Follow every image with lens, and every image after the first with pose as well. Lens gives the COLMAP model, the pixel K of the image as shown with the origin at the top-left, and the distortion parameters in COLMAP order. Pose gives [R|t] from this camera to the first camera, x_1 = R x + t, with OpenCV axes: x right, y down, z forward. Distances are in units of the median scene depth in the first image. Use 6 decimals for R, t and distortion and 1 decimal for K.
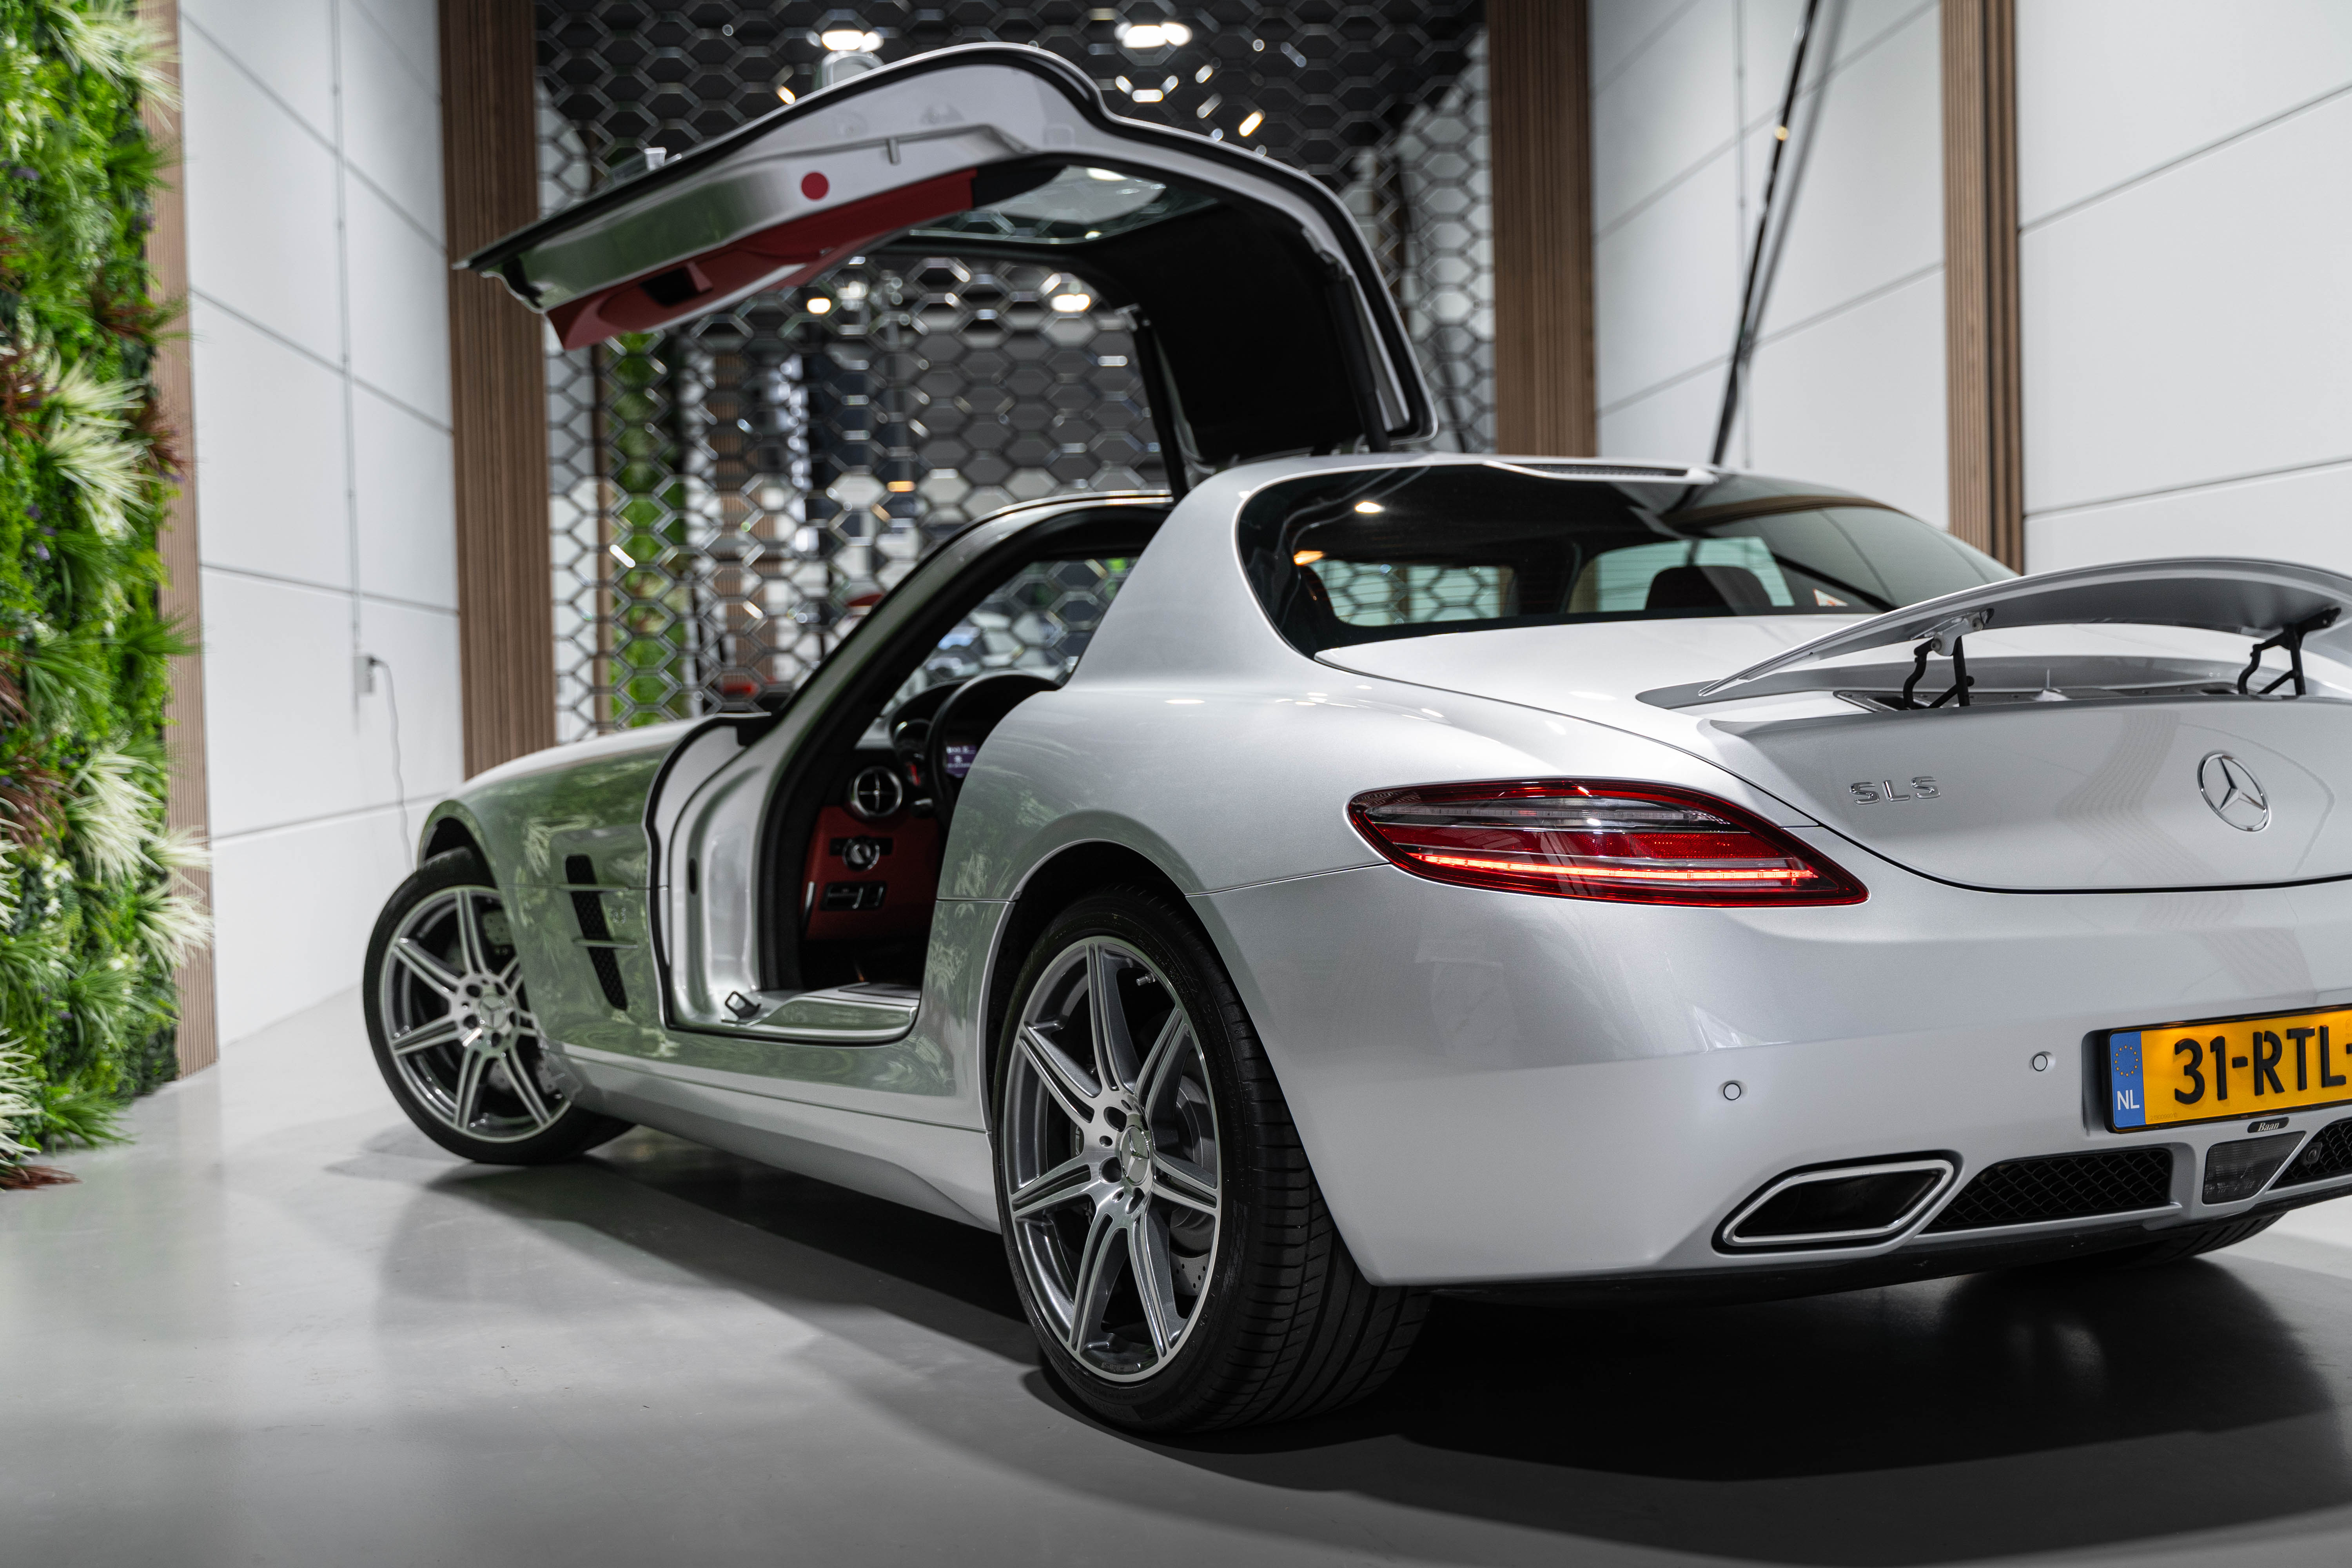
lens RADIAL K [[2818.9, 0, 1192.6], [0, 2818.9, 785.6], [0, 0, 1]] dist [-0.009825, 0.000000]
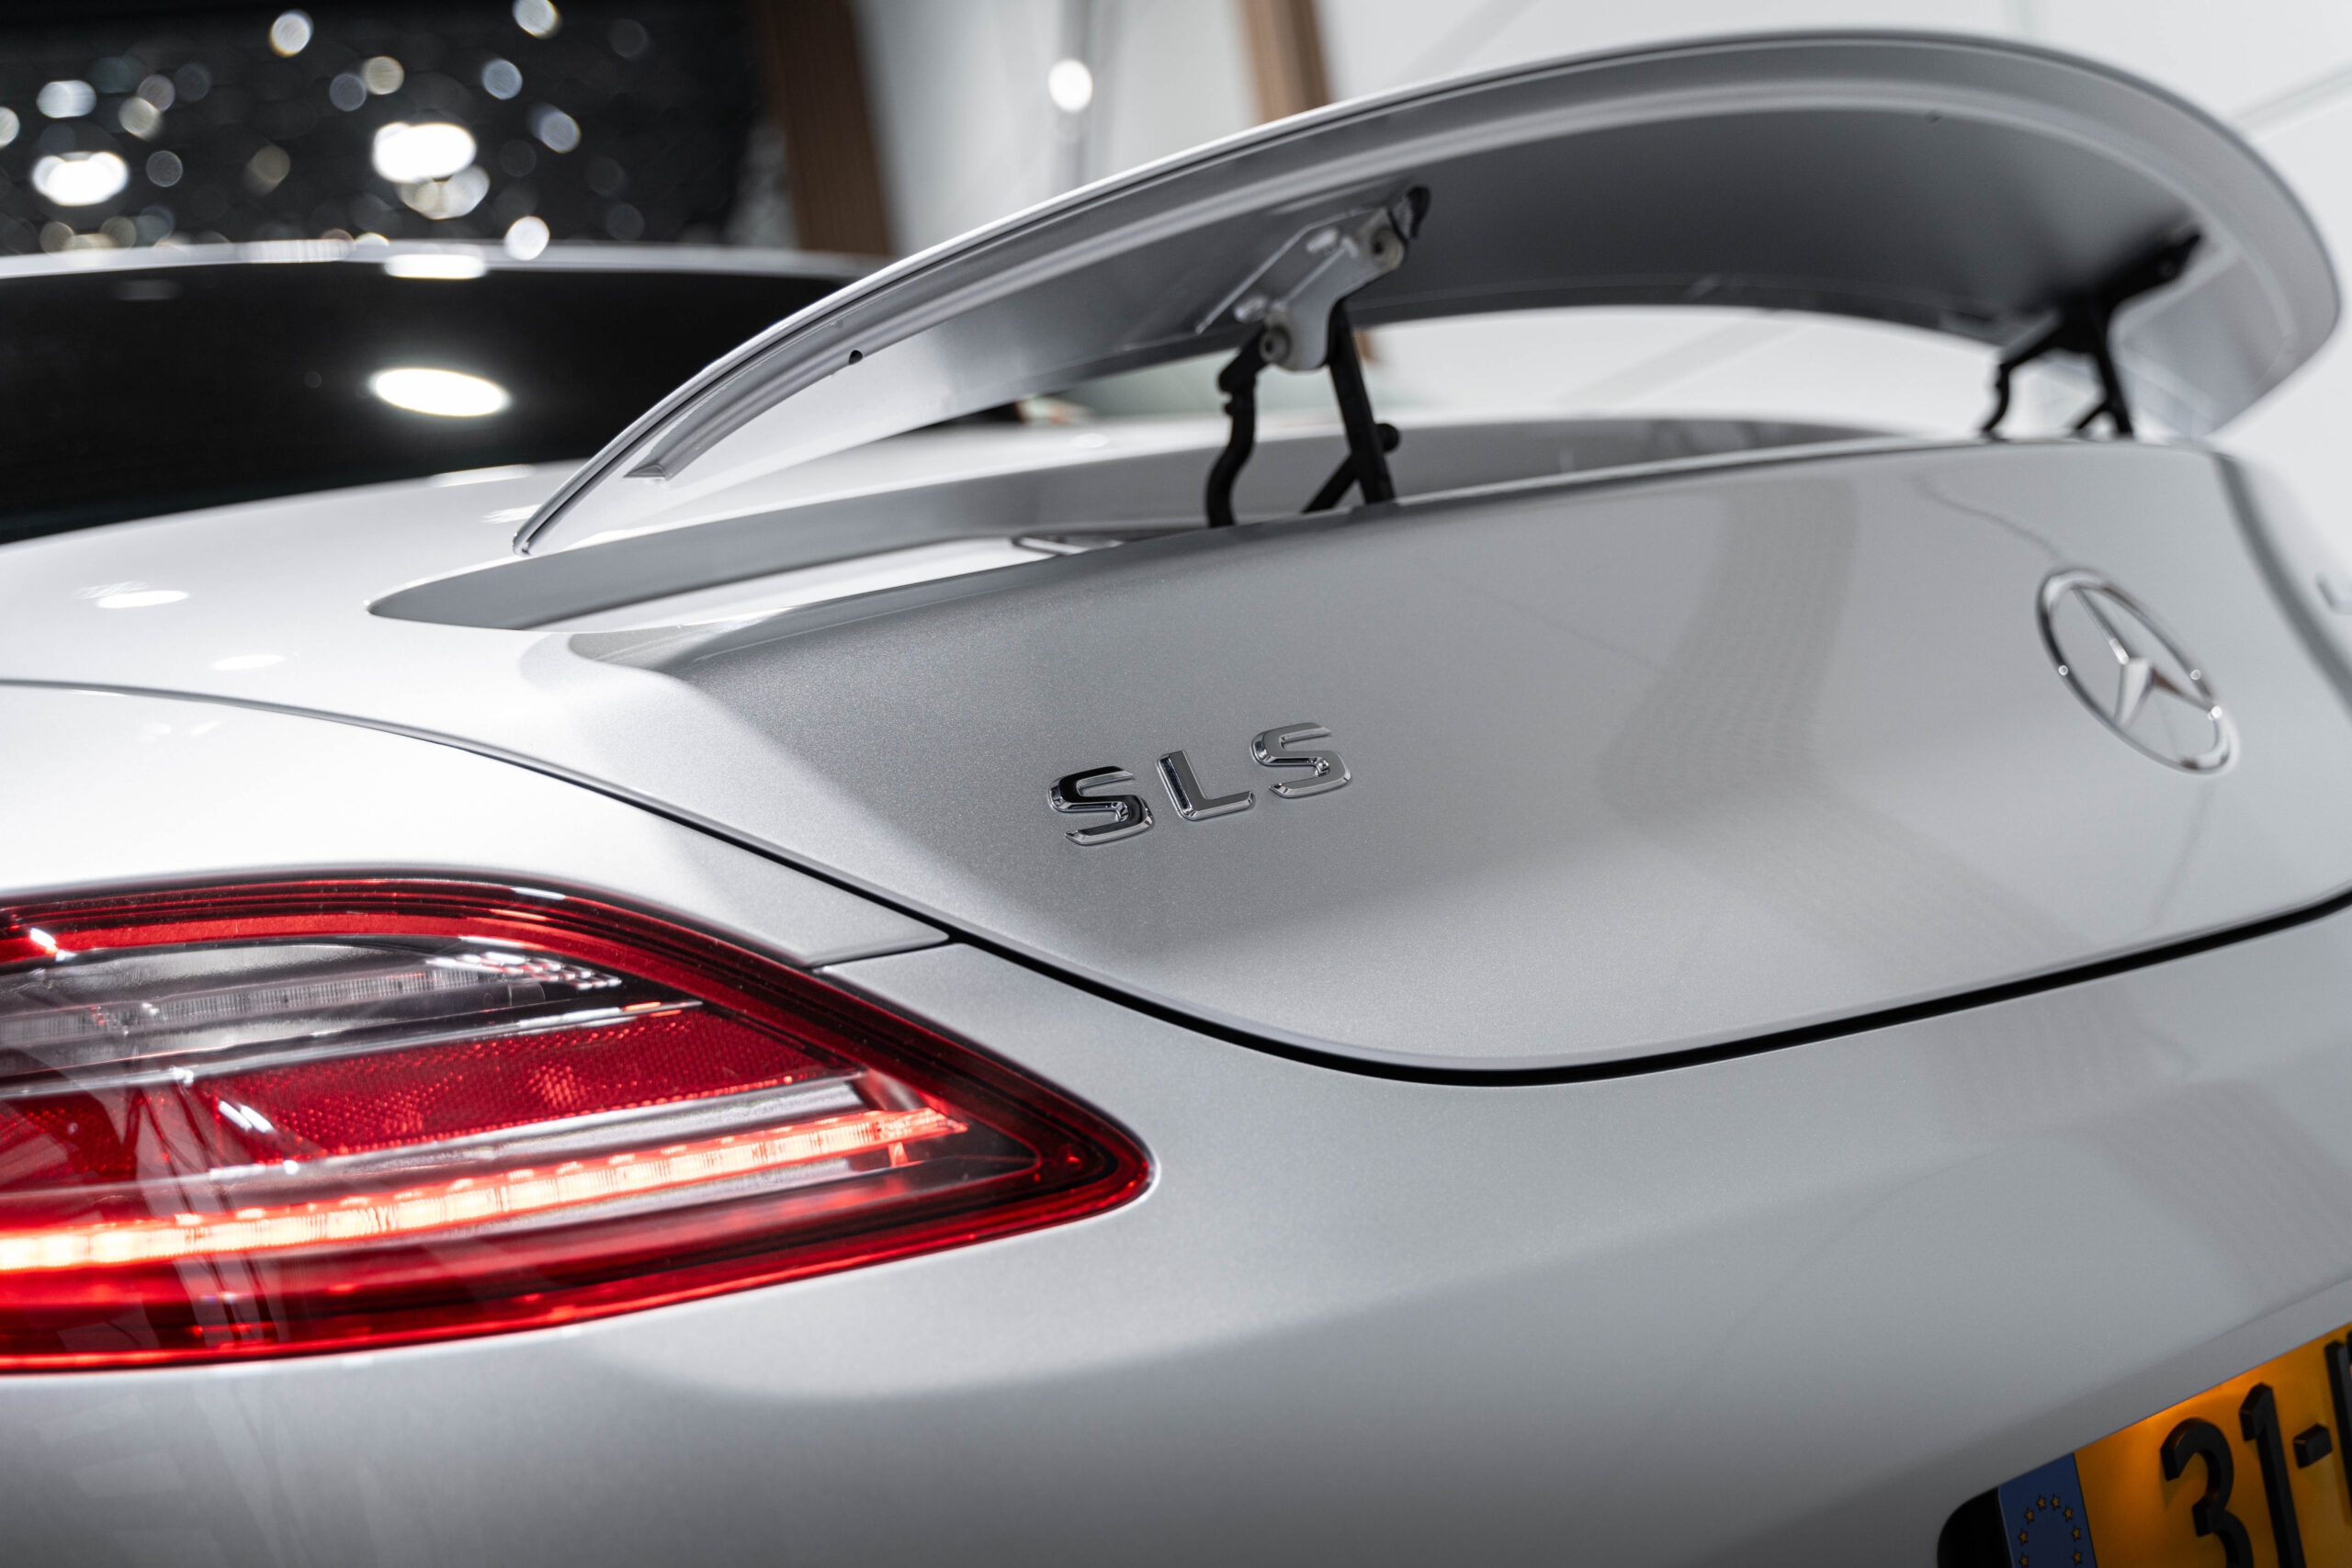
lens RADIAL K [[2592.8, 0, 1174.9], [0, 2592.8, 785.0], [0, 0, 1]] dist [-0.022797, 0.000000]
pose [[0.970929, -0.132894, 0.199087, 0.088904], [0.142110, 0.989312, -0.032674, 0.004778], [-0.192617, 0.060017, 0.979437, 0.339483]]
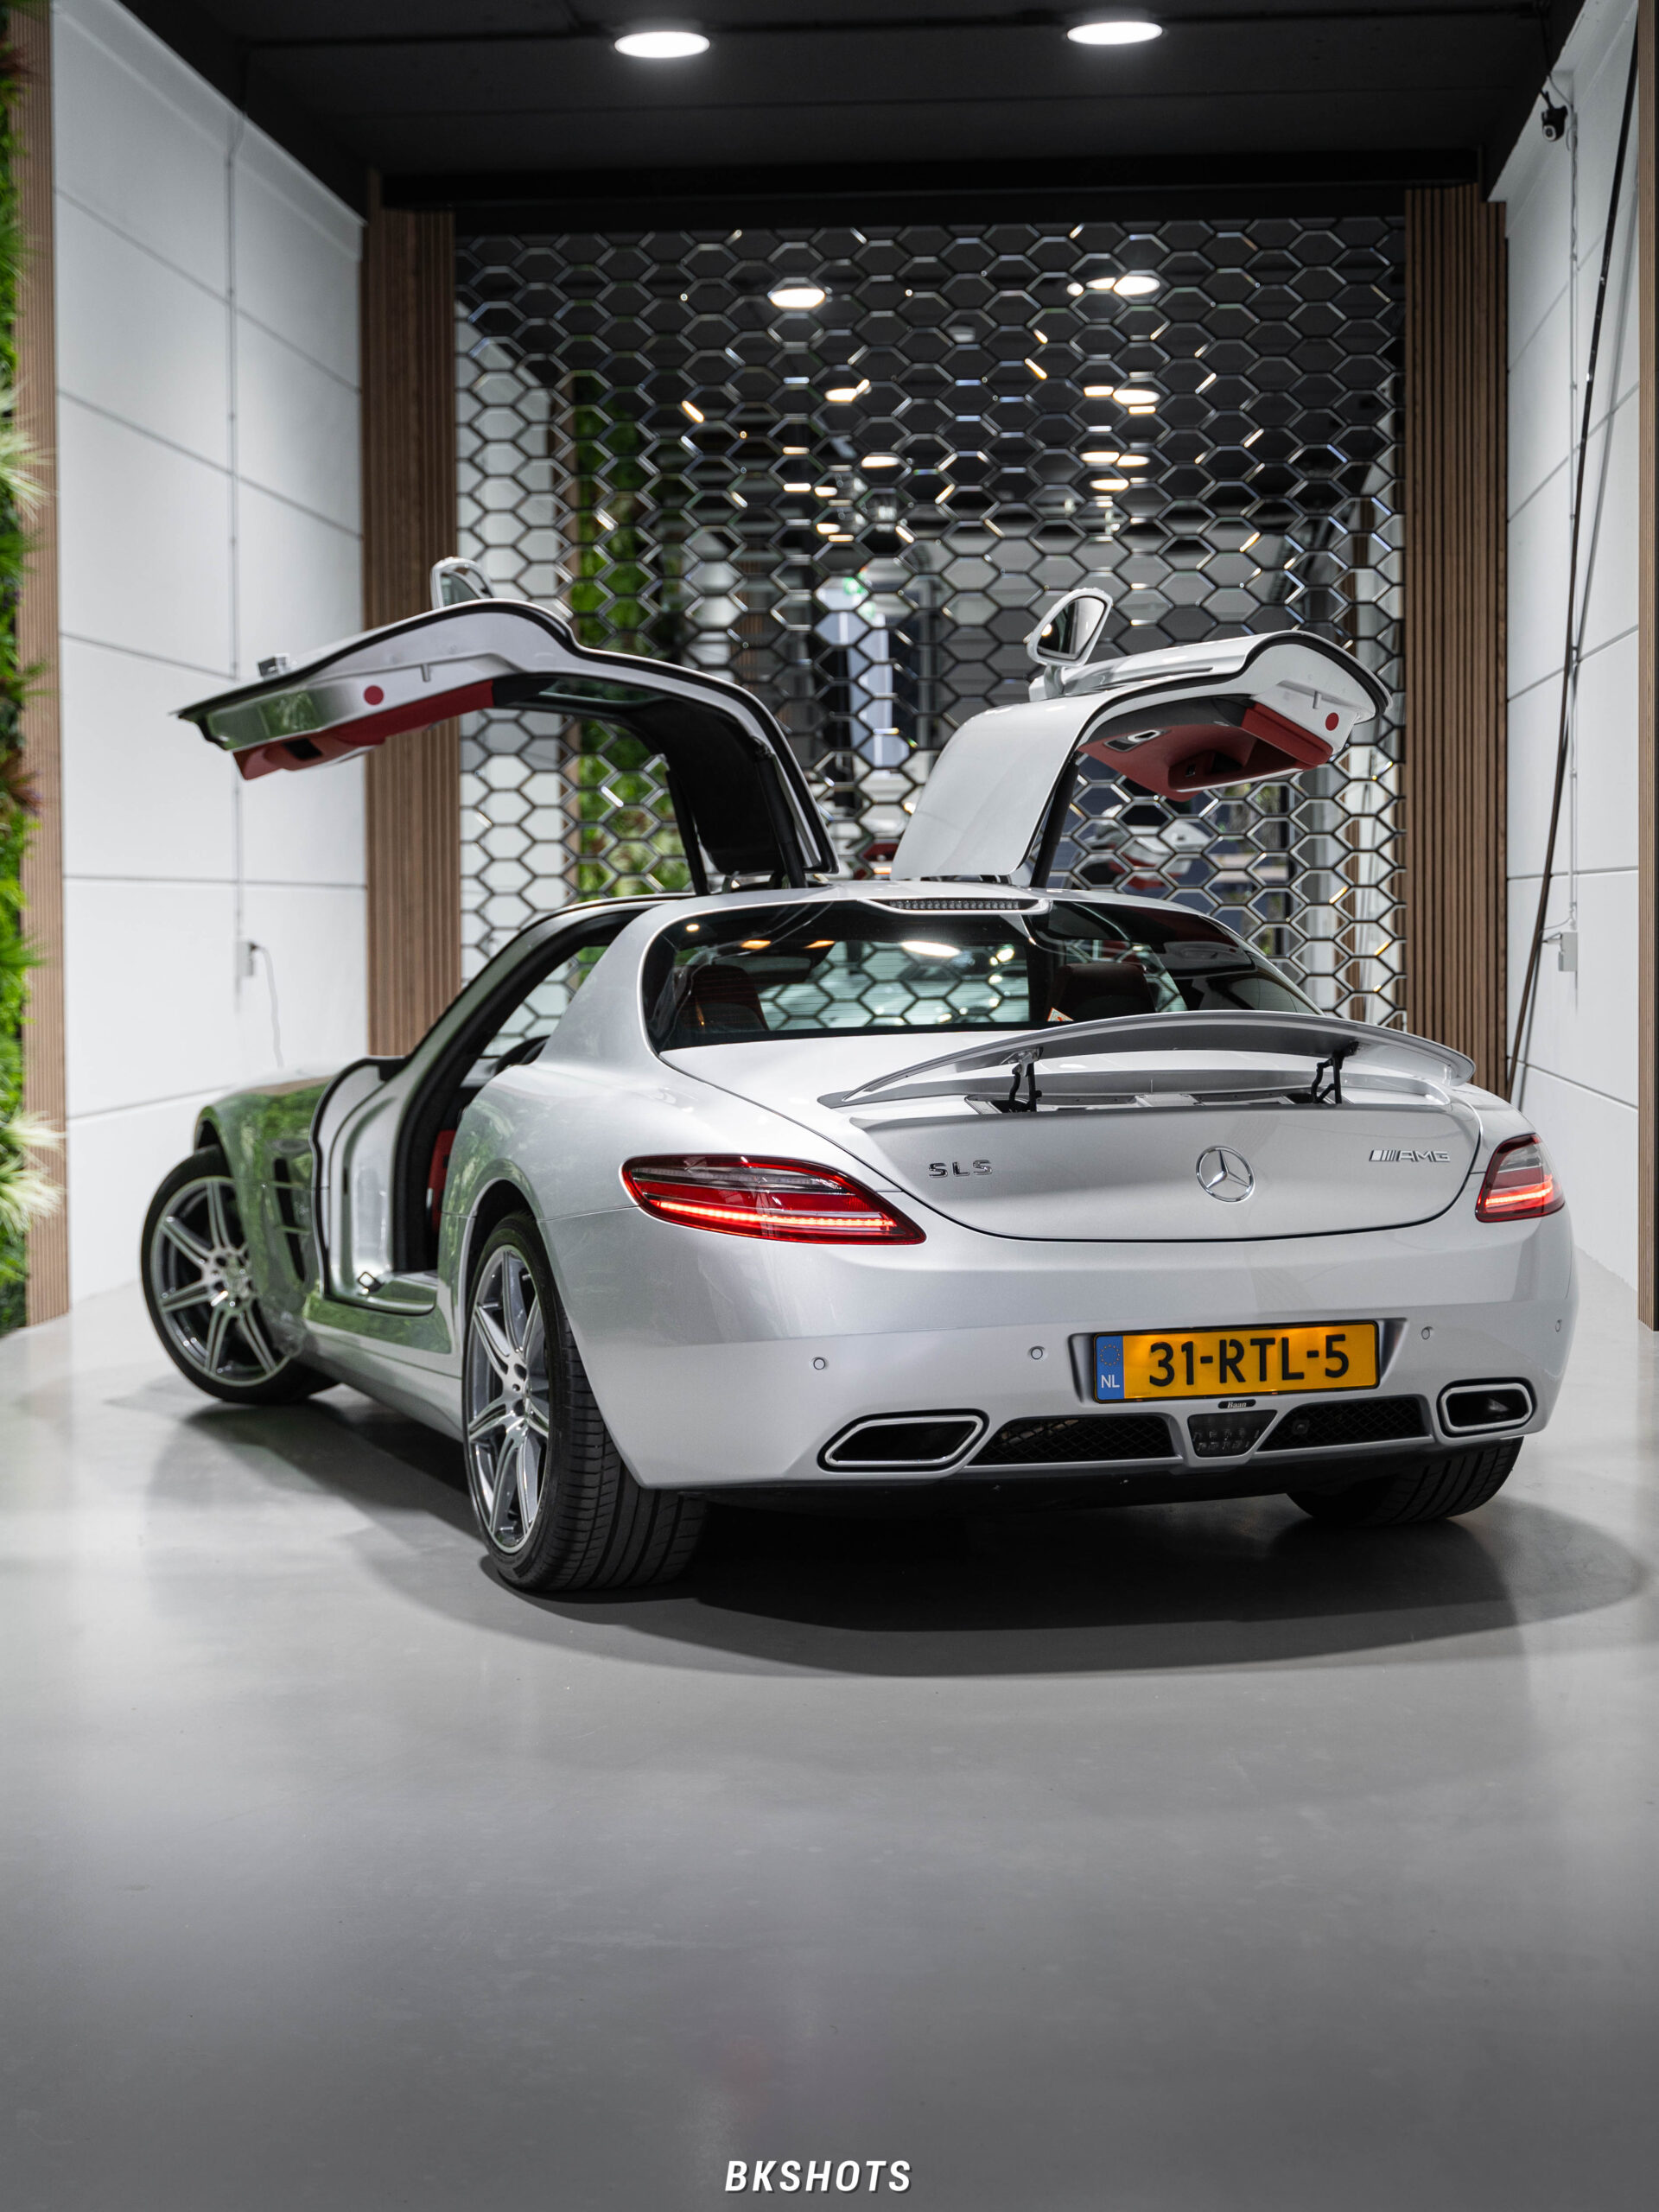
lens RADIAL K [[3301.2, 0, 855.7], [0, 3301.2, 1018.8], [0, 0, 1]] dist [-0.020545, 0.000000]
pose [[0.987901, 0.022649, -0.153422, 0.213487], [-0.022986, 0.999736, -0.000422, -0.035166], [0.153372, 0.003944, 0.988161, -0.344218]]
